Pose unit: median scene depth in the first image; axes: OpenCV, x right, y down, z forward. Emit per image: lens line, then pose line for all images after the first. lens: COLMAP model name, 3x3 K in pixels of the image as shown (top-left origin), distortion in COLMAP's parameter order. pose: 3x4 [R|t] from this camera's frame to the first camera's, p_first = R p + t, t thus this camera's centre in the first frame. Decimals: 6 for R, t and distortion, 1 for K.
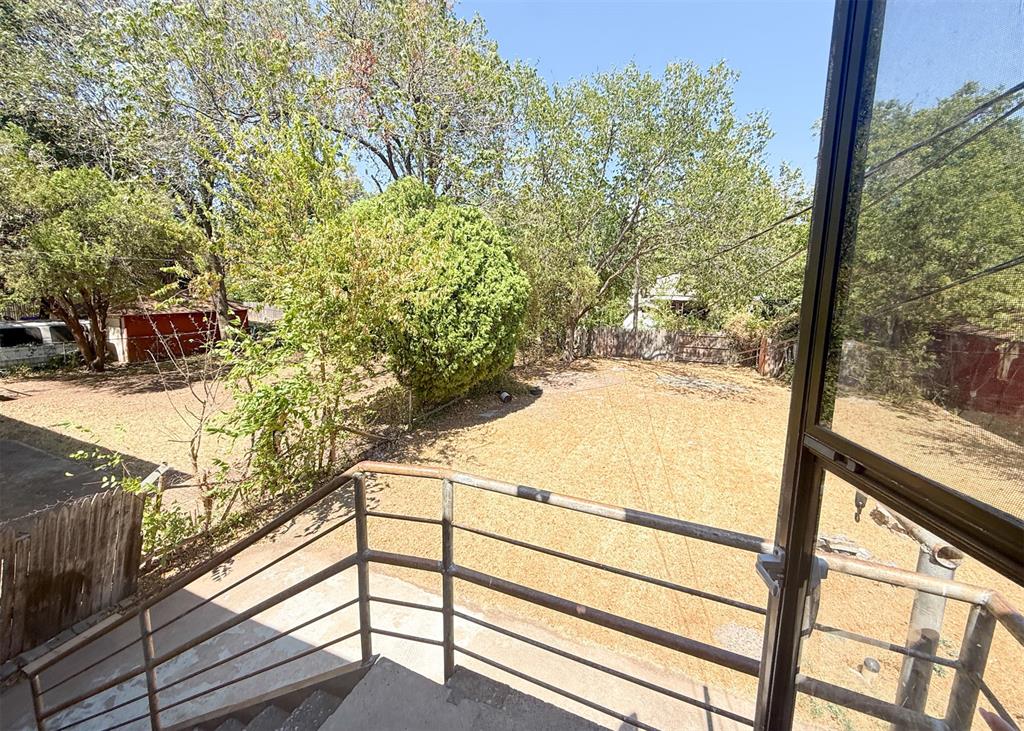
lens RADIAL K [[410.9, 0, 511.1], [0, 410.9, 344.6], [0, 0, 1]] dist [0.001434, 0.000429]
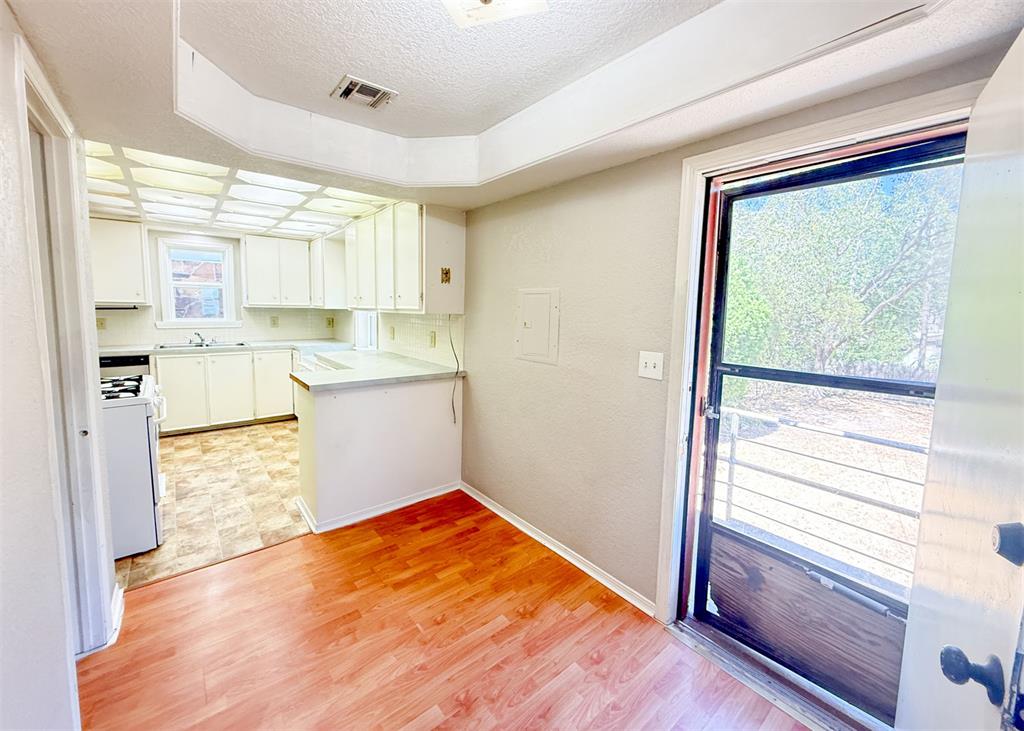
lens RADIAL K [[410.9, 0, 511.1], [0, 410.9, 344.6], [0, 0, 1]] dist [0.001434, 0.000429]
pose [[0.874258, 0.047081, -0.483172, -0.018271], [-0.076143, 0.996266, -0.040696, 0.019023], [0.479452, 0.072369, 0.874579, -0.149796]]
